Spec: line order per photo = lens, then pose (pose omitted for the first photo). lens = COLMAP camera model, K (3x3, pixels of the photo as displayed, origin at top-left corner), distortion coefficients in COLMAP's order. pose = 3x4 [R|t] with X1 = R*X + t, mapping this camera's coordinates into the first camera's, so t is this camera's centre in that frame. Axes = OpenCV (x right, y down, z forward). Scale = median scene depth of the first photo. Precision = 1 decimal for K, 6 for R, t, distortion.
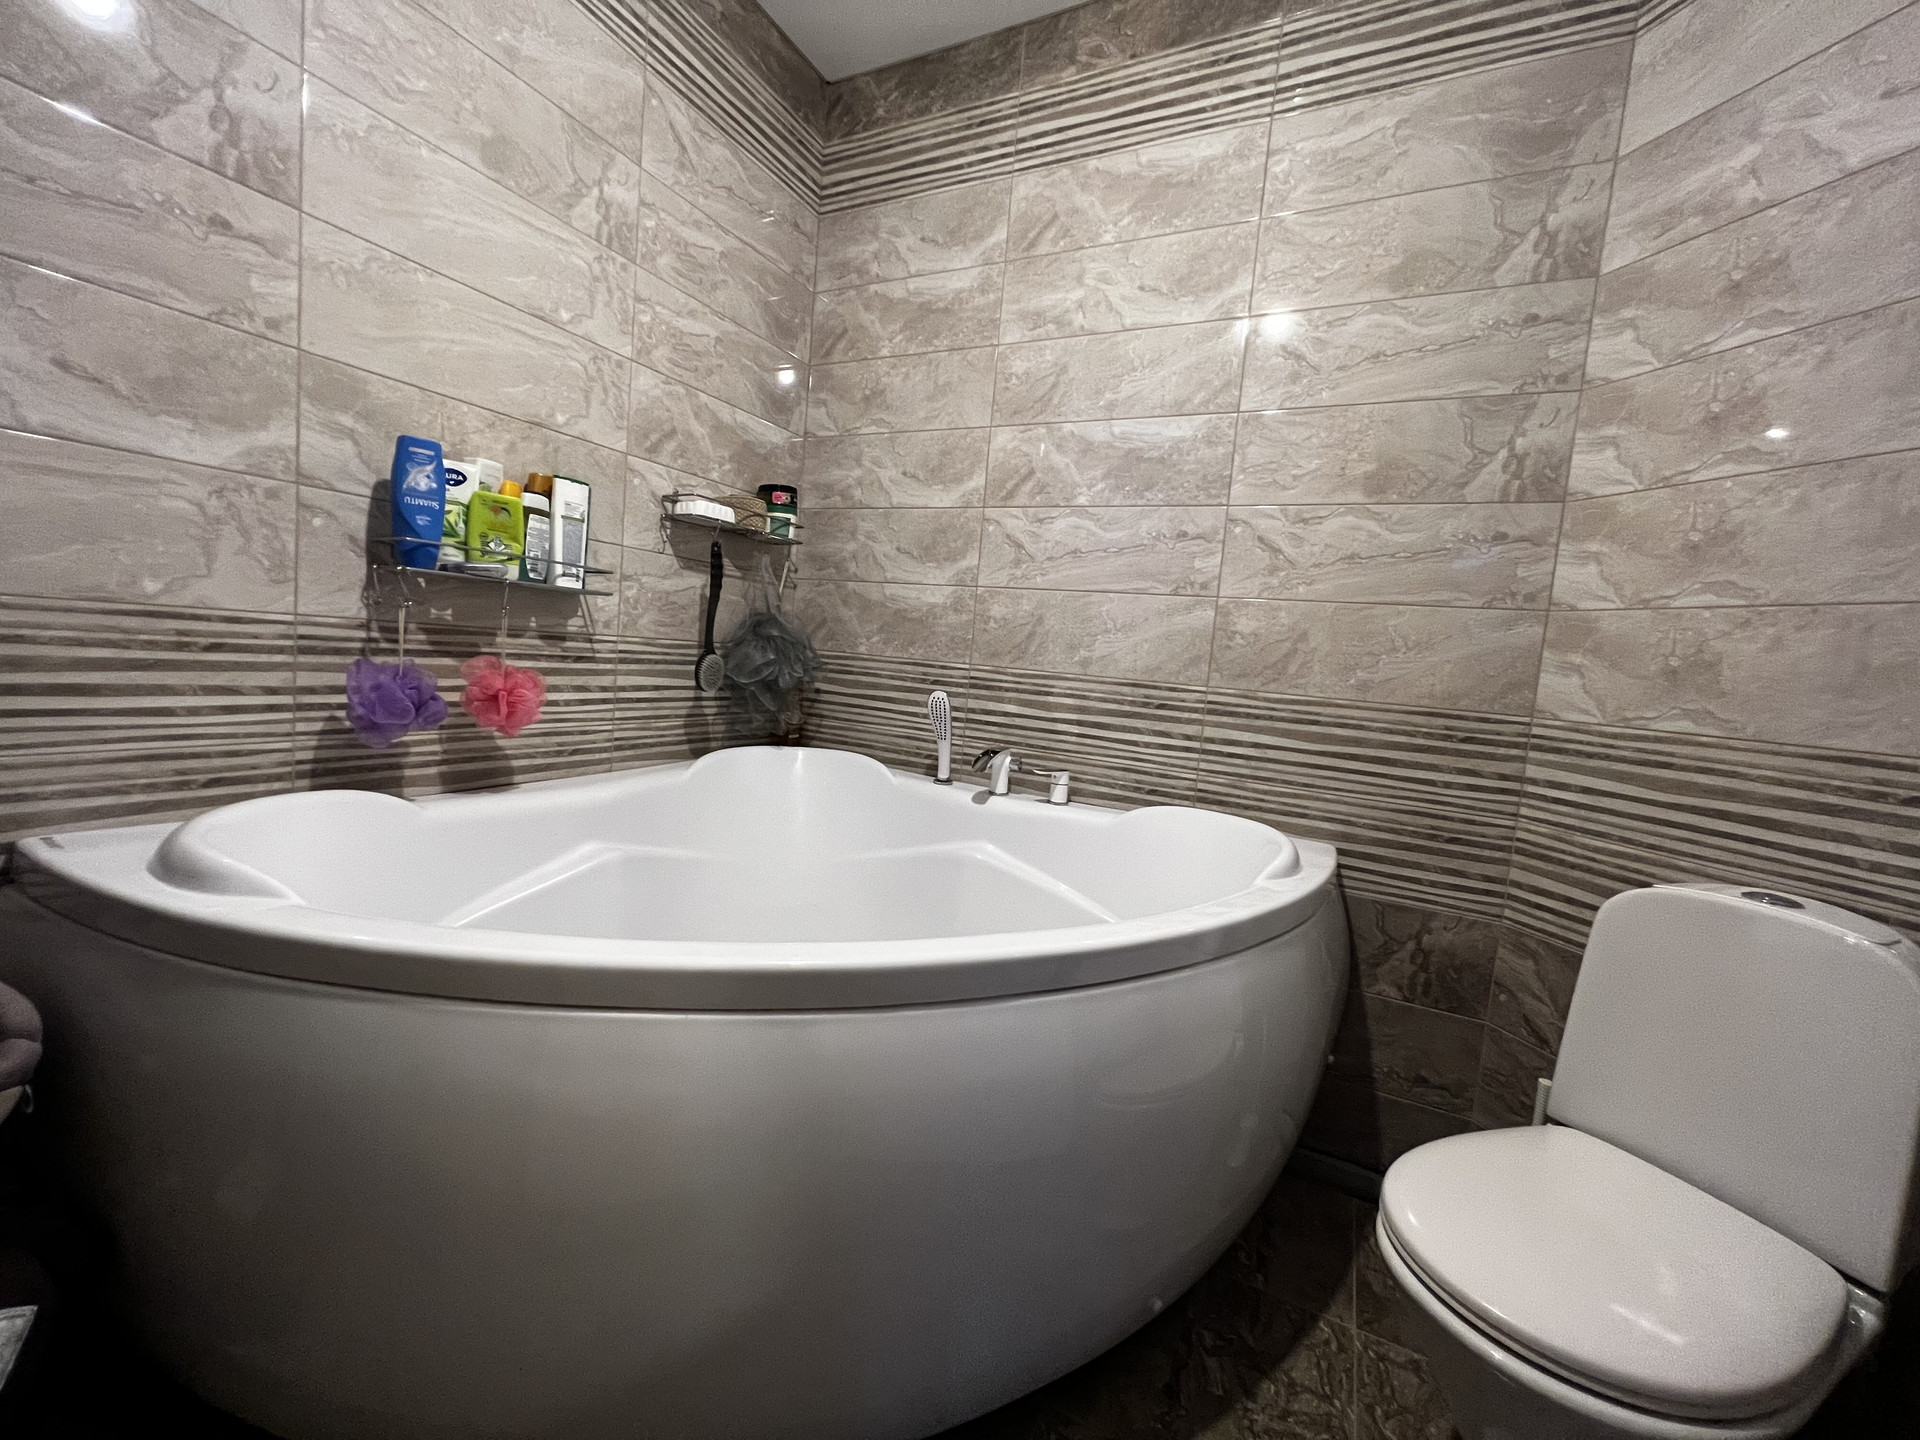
lens RADIAL K [[771.6, 0, 953.0], [0, 771.6, 720.7], [0, 0, 1]] dist [-0.002799, 0.001463]
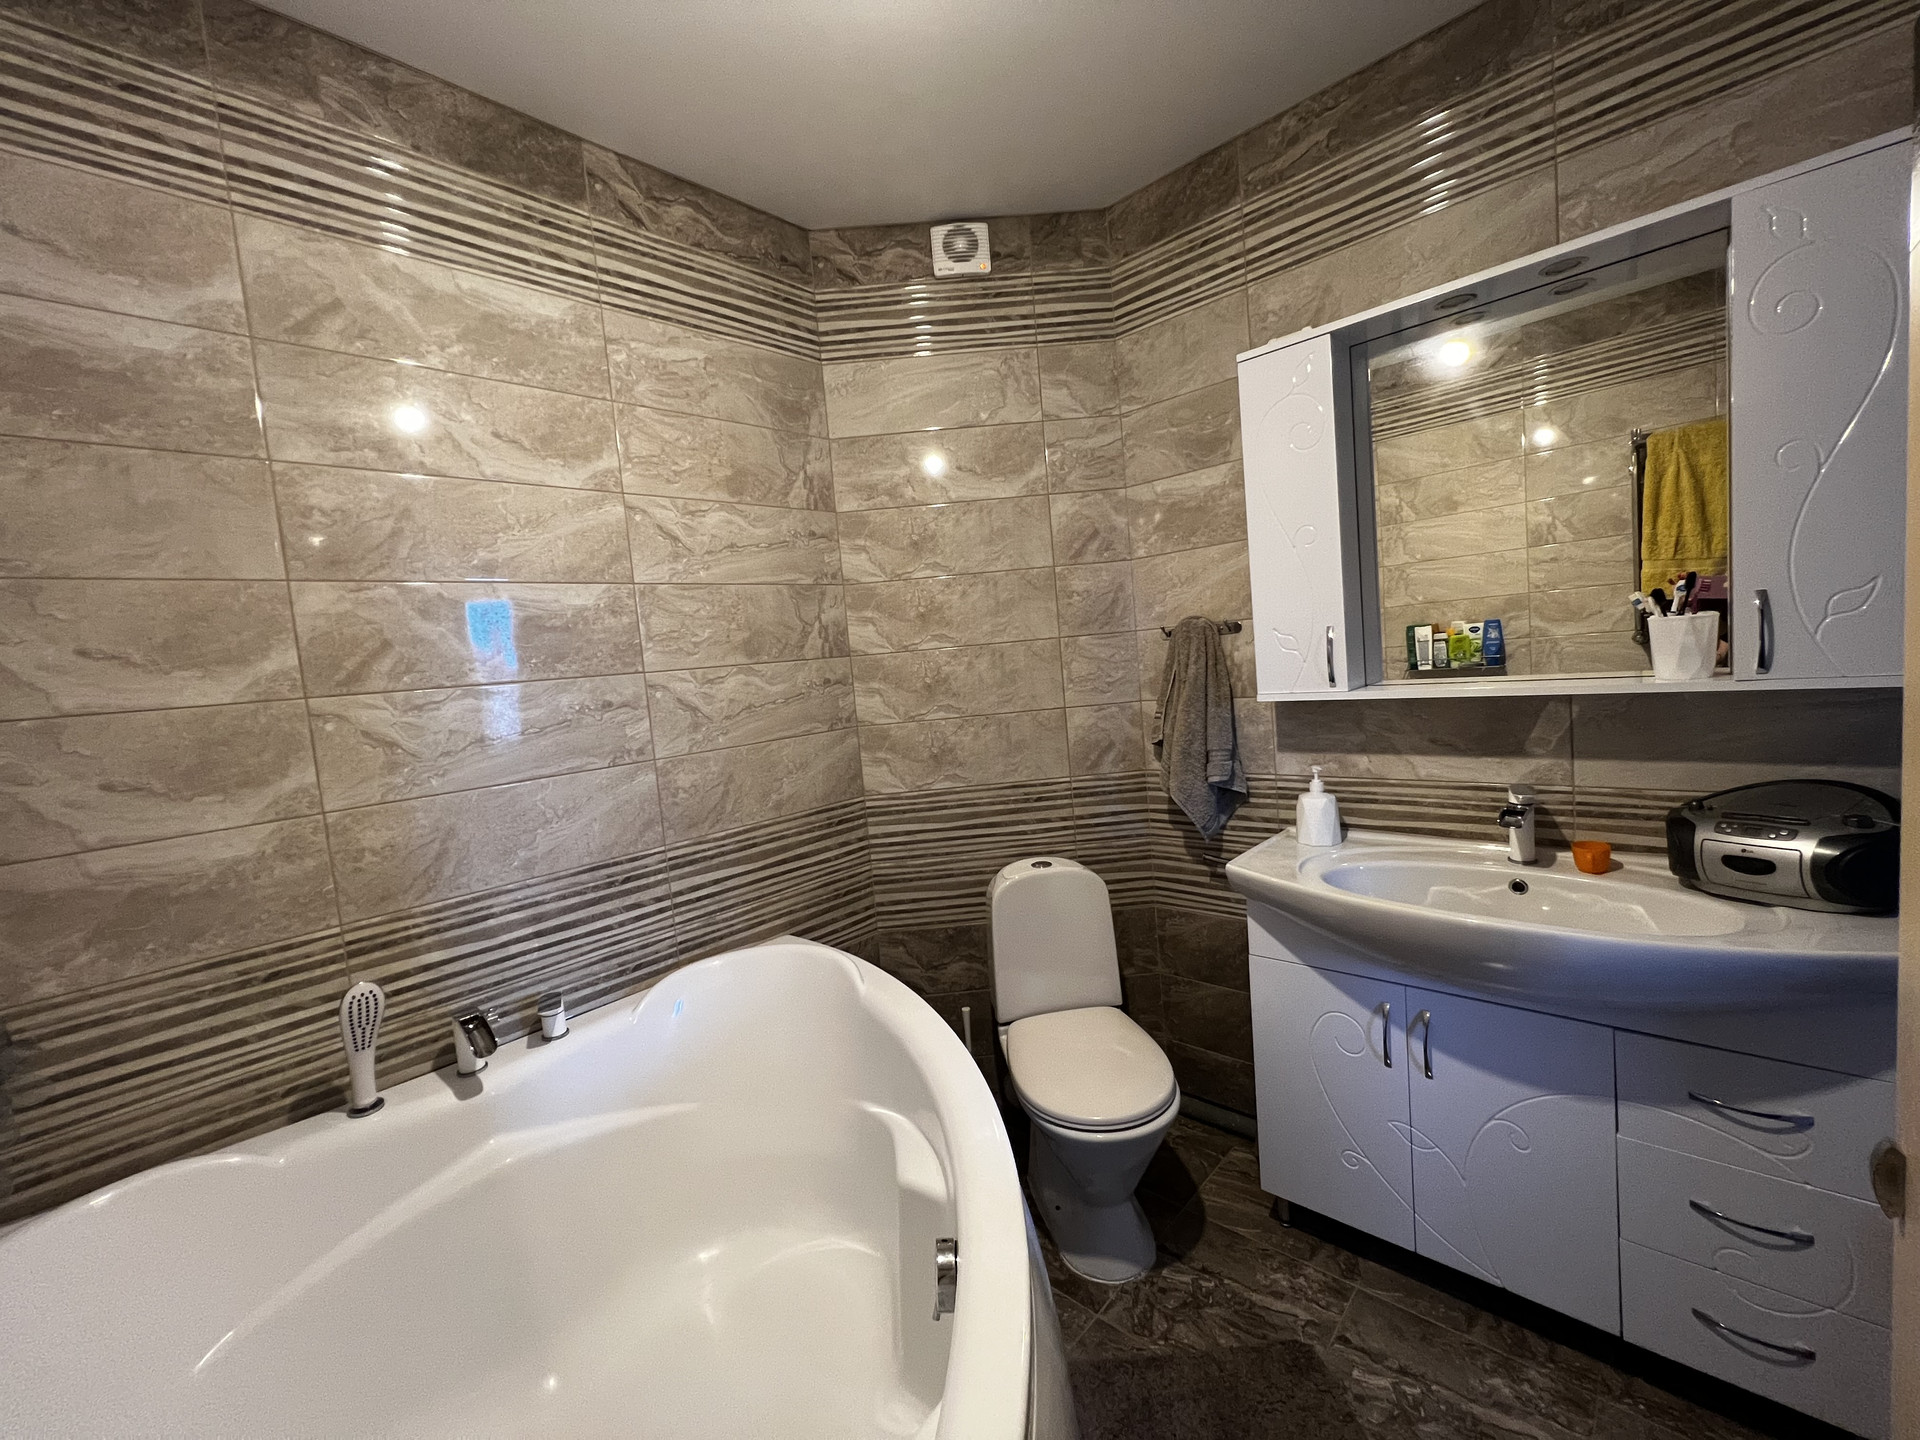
lens RADIAL K [[771.6, 0, 954.5], [0, 771.6, 720.9], [0, 0, 1]] dist [-0.002799, 0.001463]
pose [[0.262873, -0.186225, 0.946688, -0.520700], [0.198093, 0.970710, 0.135945, -0.274021], [-0.944276, 0.151796, 0.292064, 0.318327]]
